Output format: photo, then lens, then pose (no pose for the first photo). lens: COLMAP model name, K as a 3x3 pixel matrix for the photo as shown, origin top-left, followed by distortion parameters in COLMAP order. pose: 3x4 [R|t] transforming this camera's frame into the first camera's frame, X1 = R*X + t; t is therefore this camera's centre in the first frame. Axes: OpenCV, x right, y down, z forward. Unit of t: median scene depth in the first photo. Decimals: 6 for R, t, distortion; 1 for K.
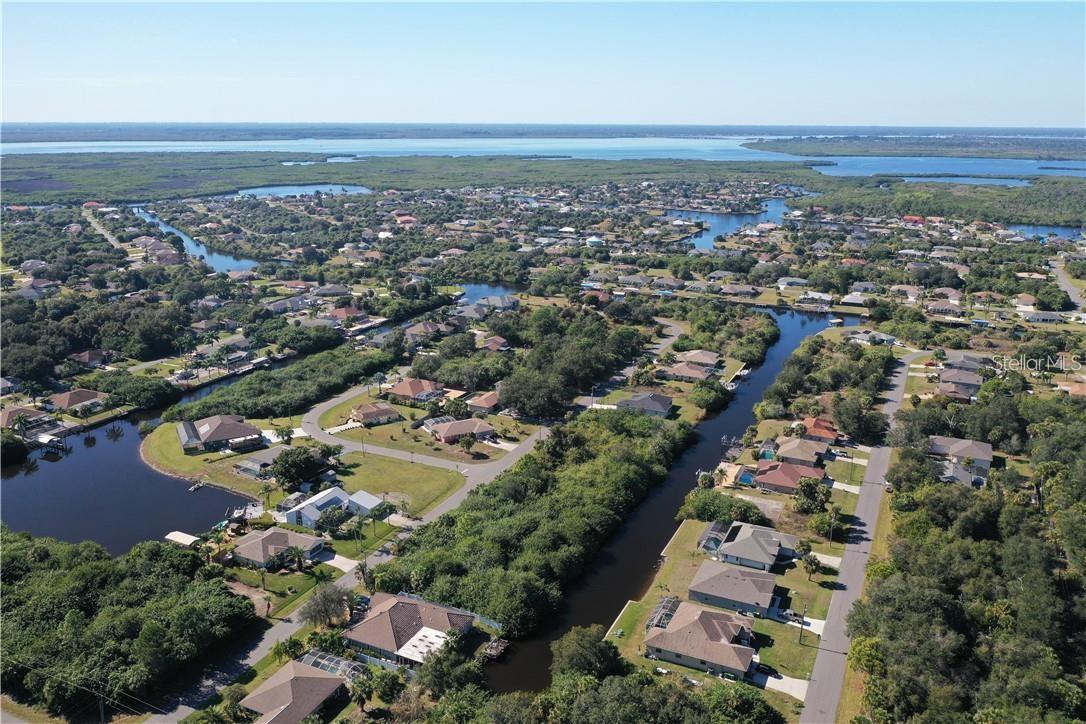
lens RADIAL K [[854.2, 0, 537.0], [0, 854.2, 354.1], [0, 0, 1]] dist [-0.002811, -0.006164]
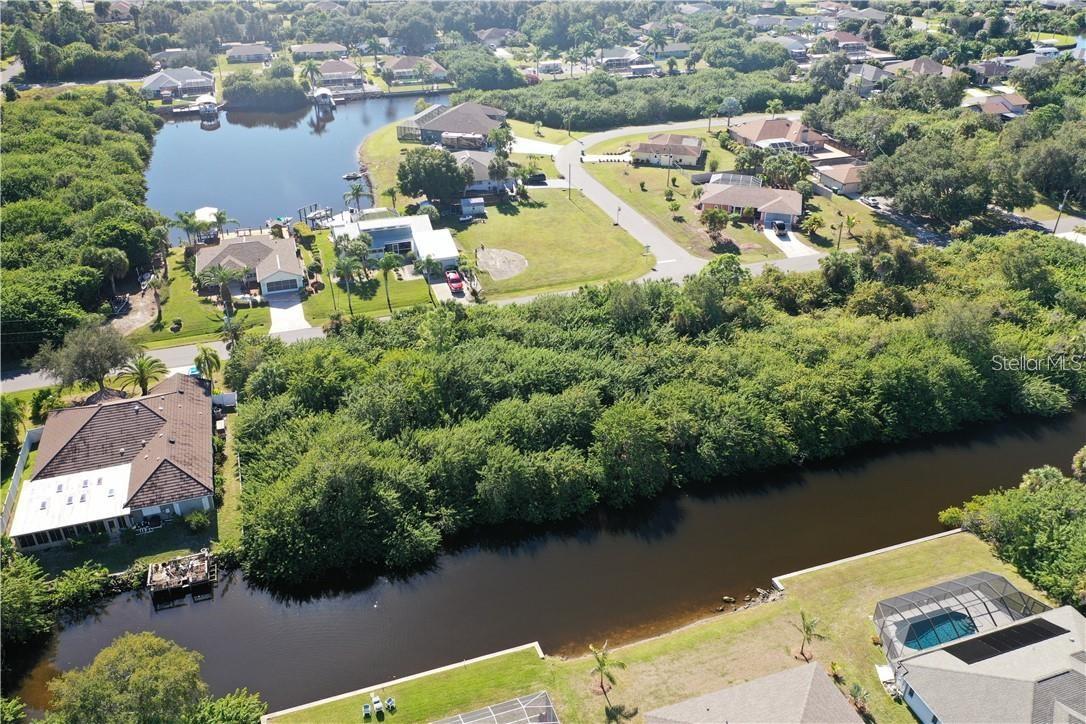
lens RADIAL K [[854.2, 0, 537.0], [0, 854.2, 354.1], [0, 0, 1]] dist [-0.002811, -0.006164]
pose [[0.697340, 0.350339, -0.625283, 0.200579], [-0.189764, 0.931512, 0.310283, 0.034598], [0.691163, -0.097717, 0.716062, 0.495081]]
